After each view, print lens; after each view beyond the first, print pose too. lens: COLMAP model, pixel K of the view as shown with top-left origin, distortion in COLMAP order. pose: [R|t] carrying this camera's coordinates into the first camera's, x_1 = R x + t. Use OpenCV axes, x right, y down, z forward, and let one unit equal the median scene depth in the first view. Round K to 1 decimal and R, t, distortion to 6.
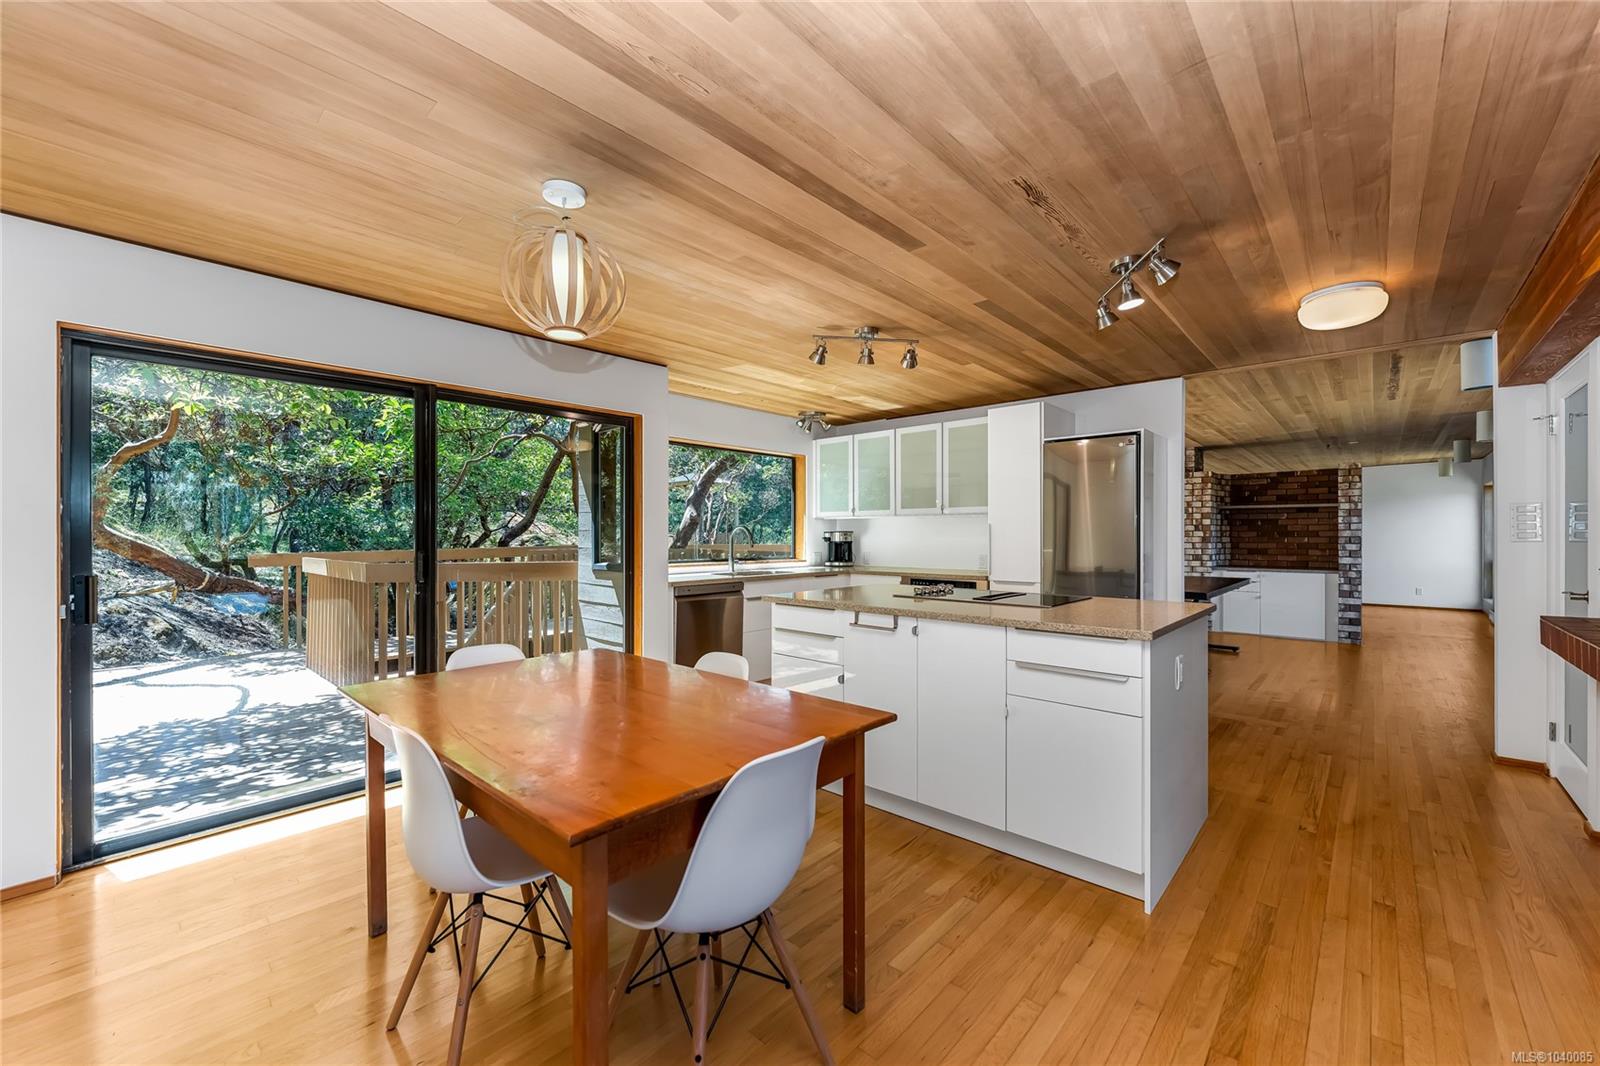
lens RADIAL K [[640.6, 0, 797.5], [0, 640.6, 537.3], [0, 0, 1]] dist [-0.000712, -0.000234]
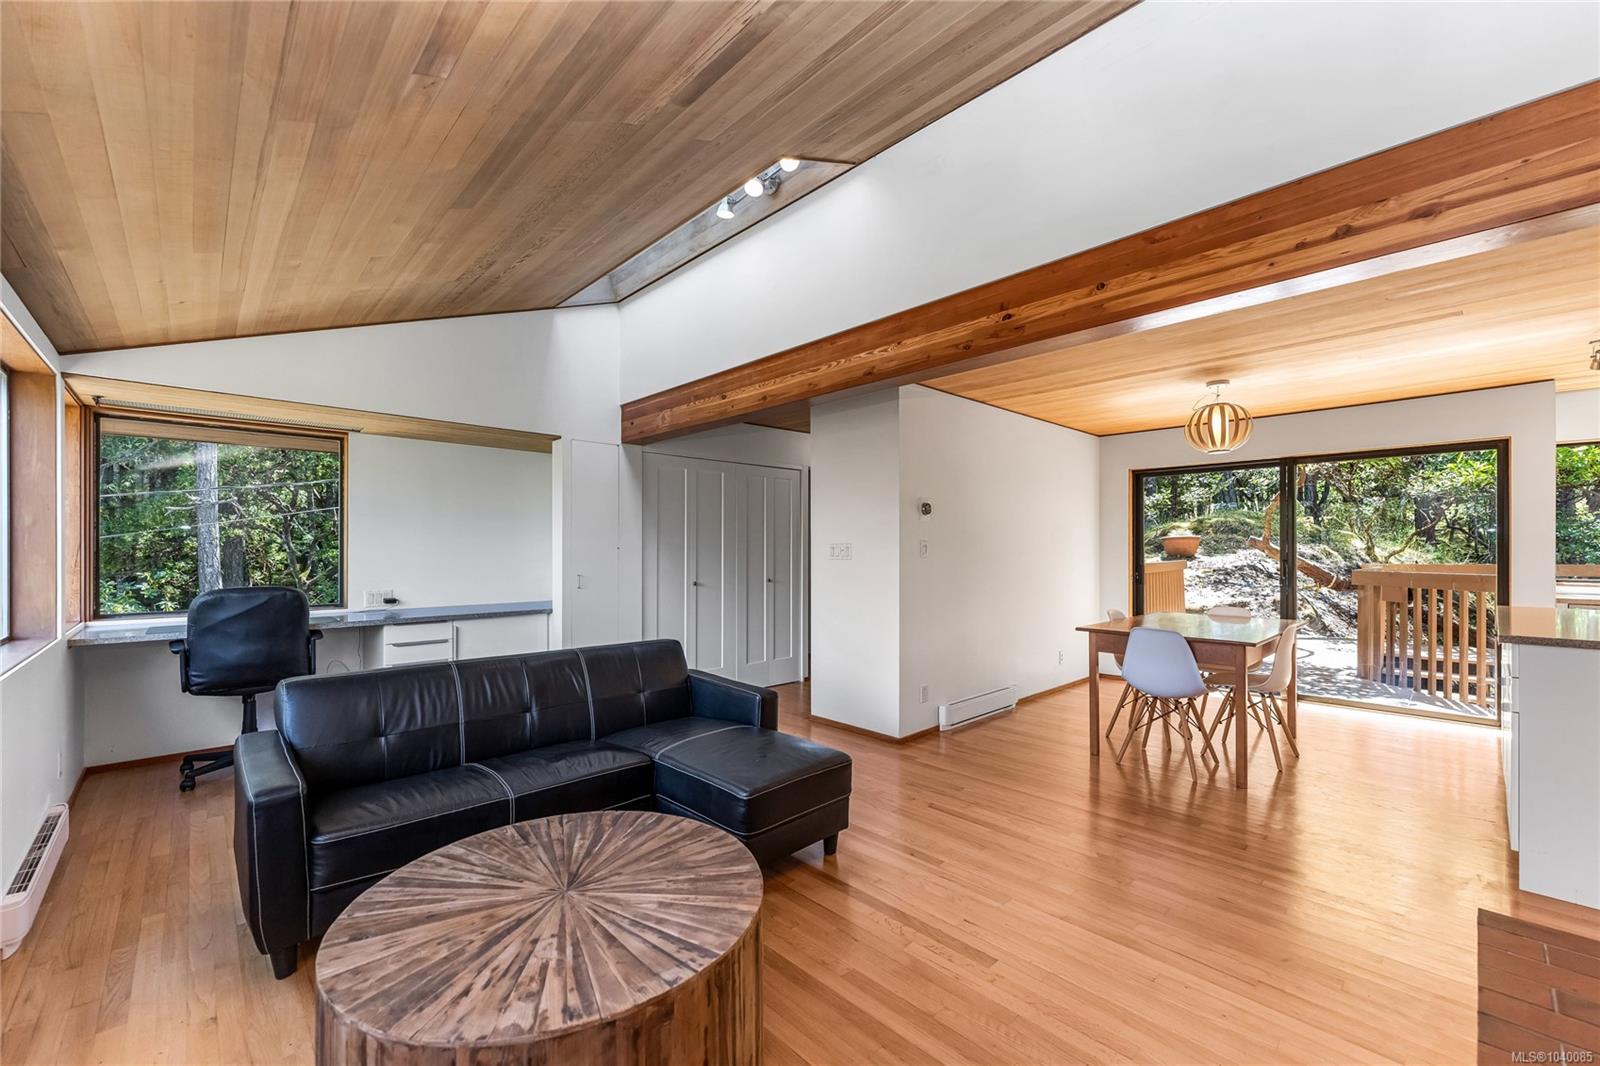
lens RADIAL K [[640.6, 0, 805.0], [0, 640.6, 547.6], [0, 0, 1]] dist [-0.000712, -0.000234]
pose [[-0.058812, -0.001730, -0.998268, 0.623823], [-0.003370, 0.999993, -0.001534, -0.000716], [0.998263, 0.003274, -0.058818, -0.071684]]
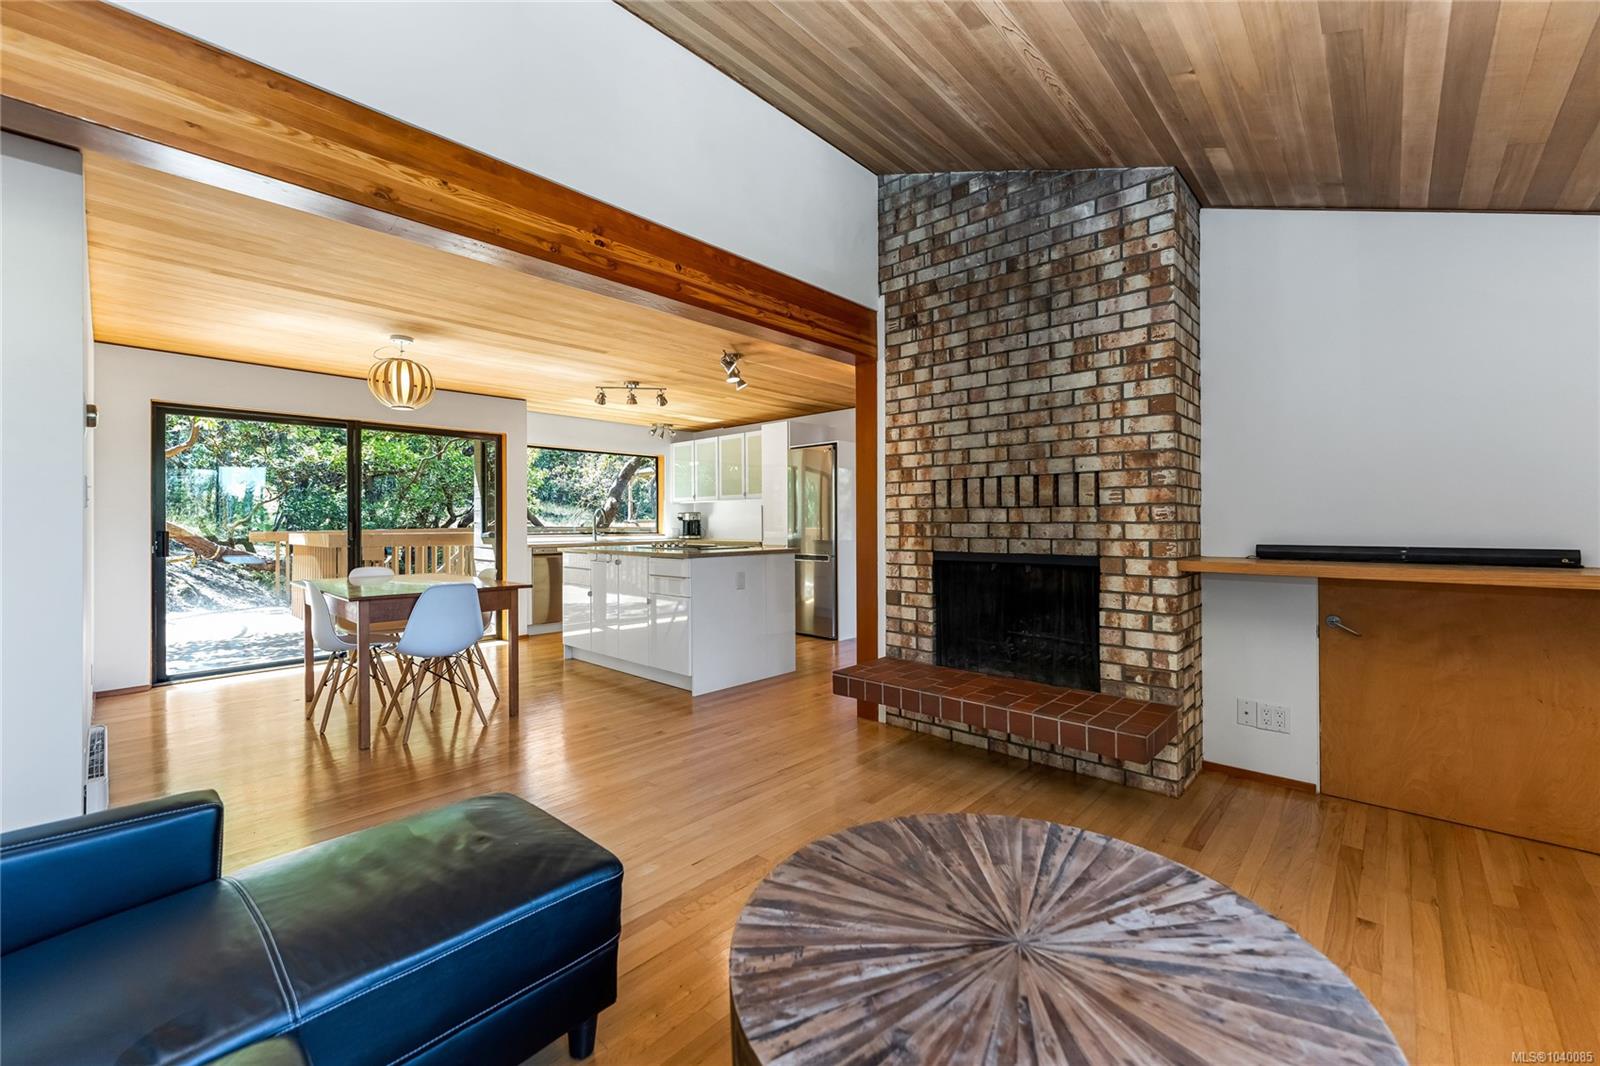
lens RADIAL K [[640.6, 0, 788.4], [0, 640.6, 521.1], [0, 0, 1]] dist [-0.000712, -0.000234]
pose [[0.999949, -0.002453, -0.009768, 0.311745], [0.002372, 0.999963, -0.008262, 0.021842], [0.009788, 0.008239, 0.999918, -0.360215]]
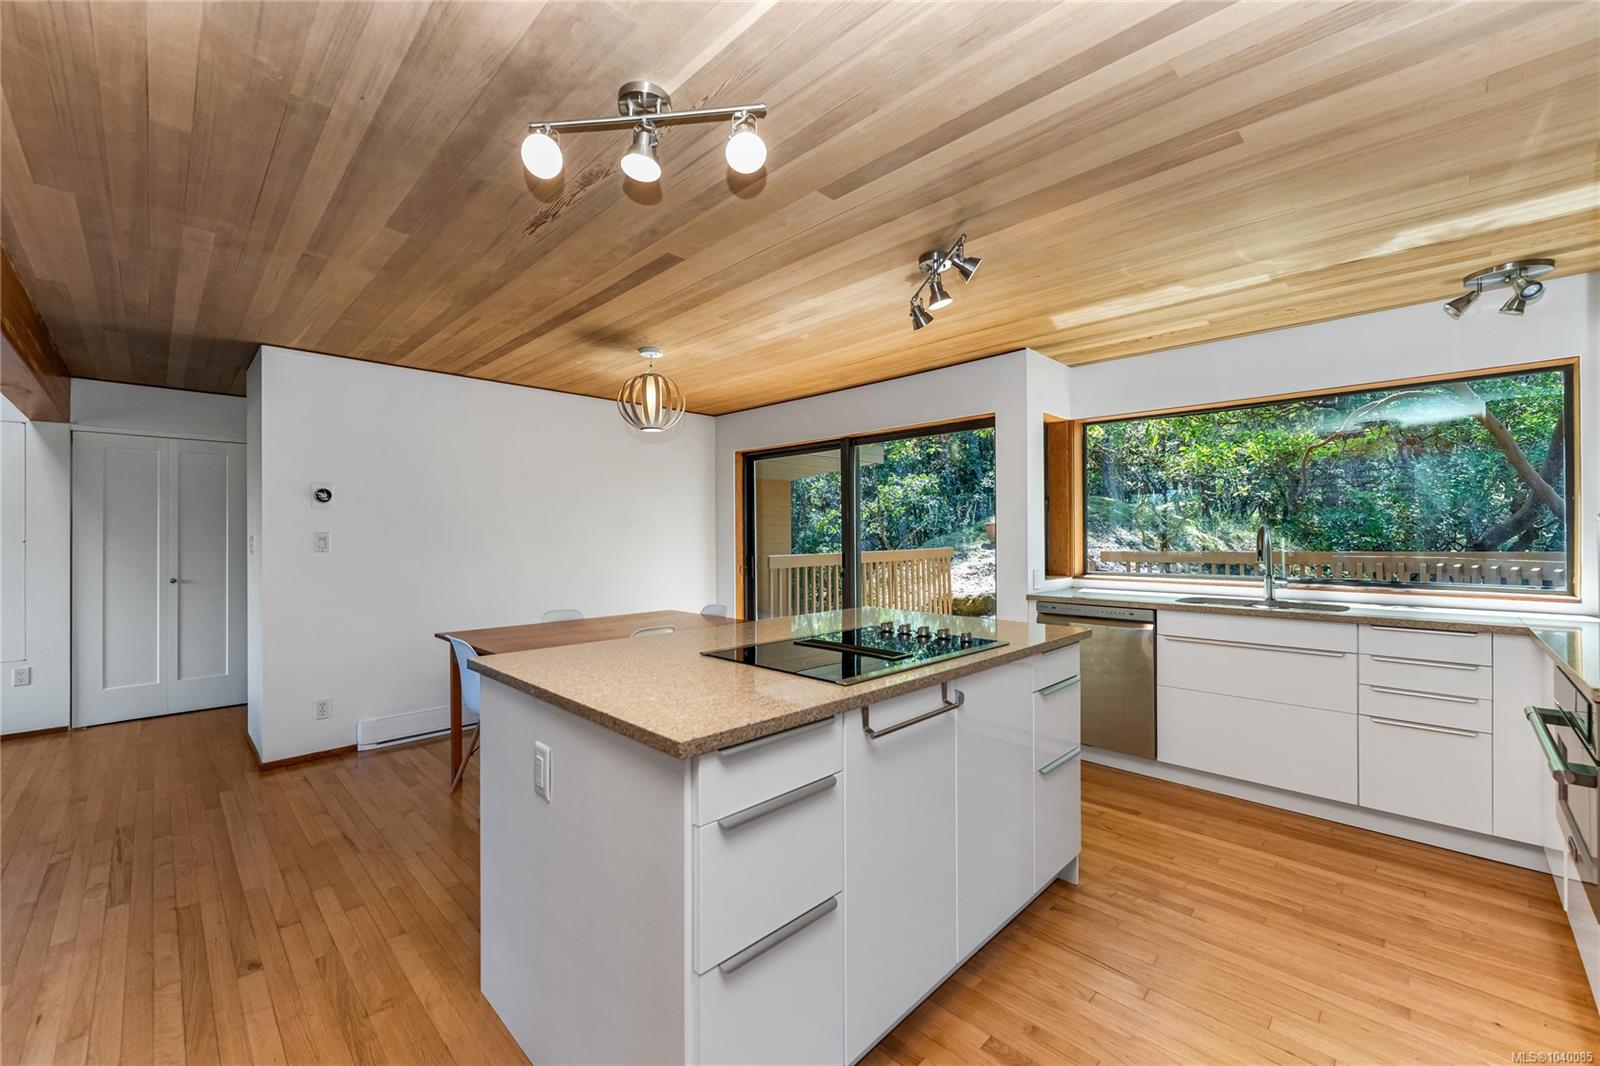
lens RADIAL K [[640.6, 0, 806.2], [0, 640.6, 527.7], [0, 0, 1]] dist [-0.000712, -0.000234]
pose [[-0.022195, -0.011813, -0.999684, 0.506496], [0.001586, 0.999929, -0.011851, -0.005670], [0.999752, -0.001848, -0.022175, 0.525603]]
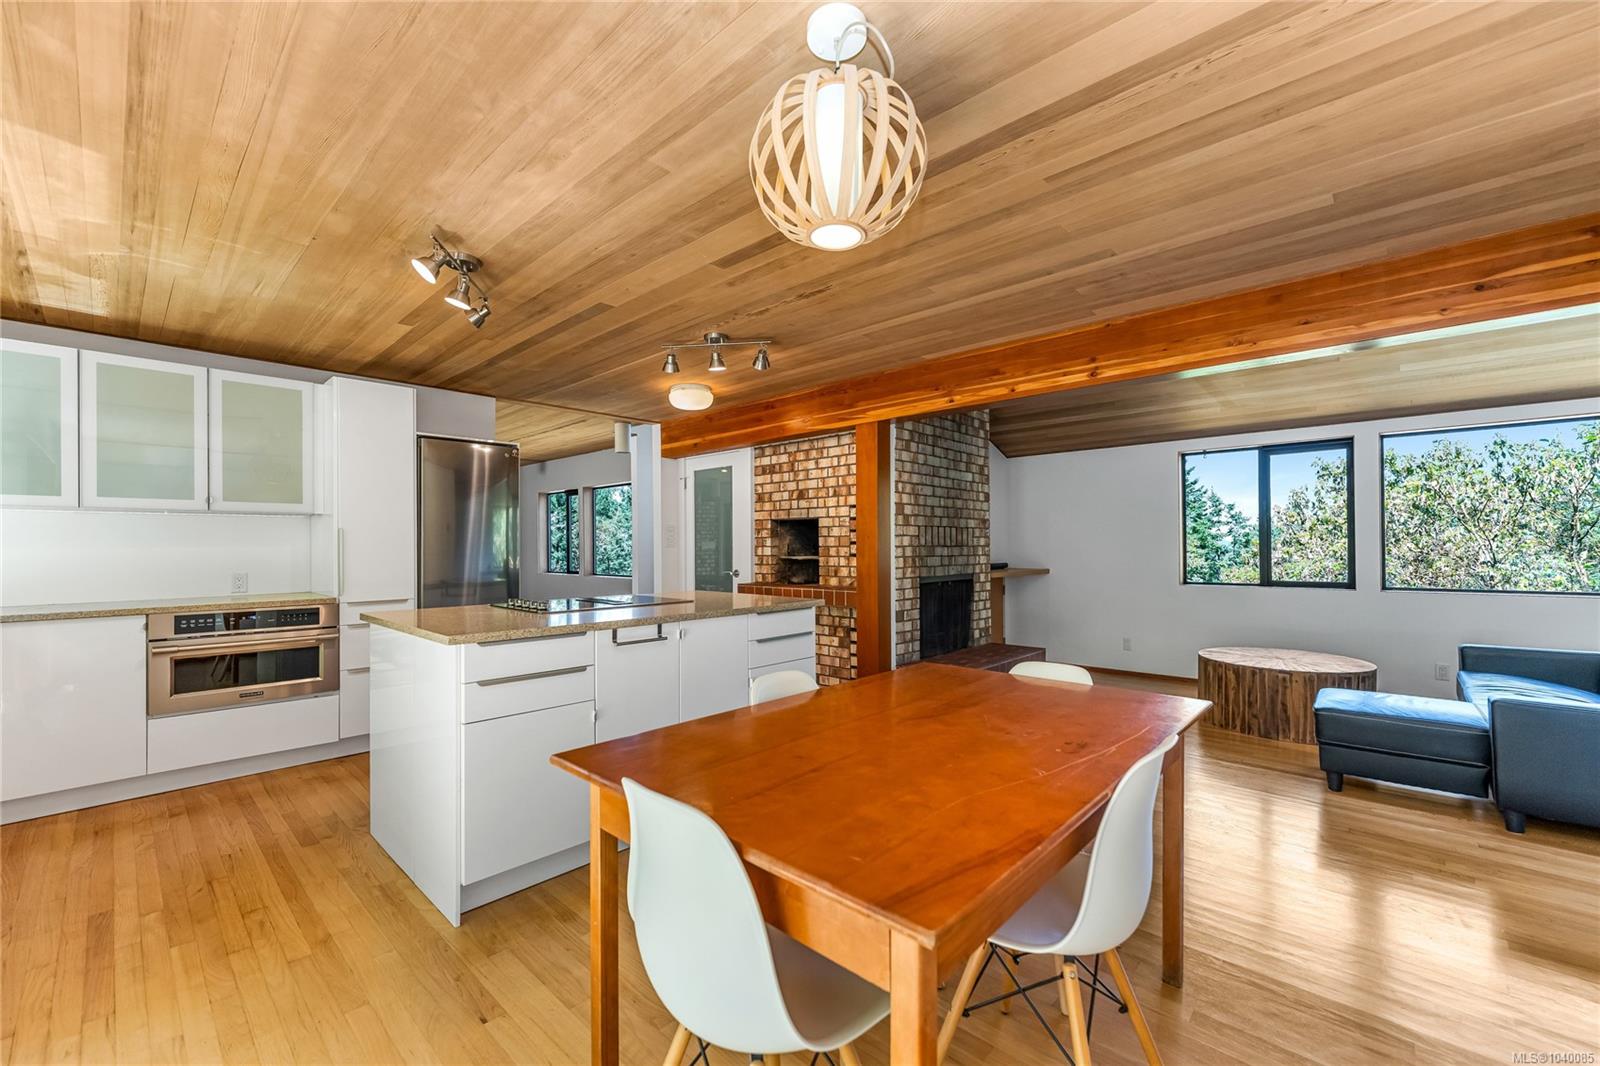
lens RADIAL K [[640.6, 0, 783.8], [0, 640.6, 543.2], [0, 0, 1]] dist [-0.000712, -0.000234]
pose [[0.024118, 0.005647, 0.999693, -0.368997], [0.009299, 0.999940, -0.005873, 0.005350], [-0.999666, 0.009438, 0.024064, 0.372802]]
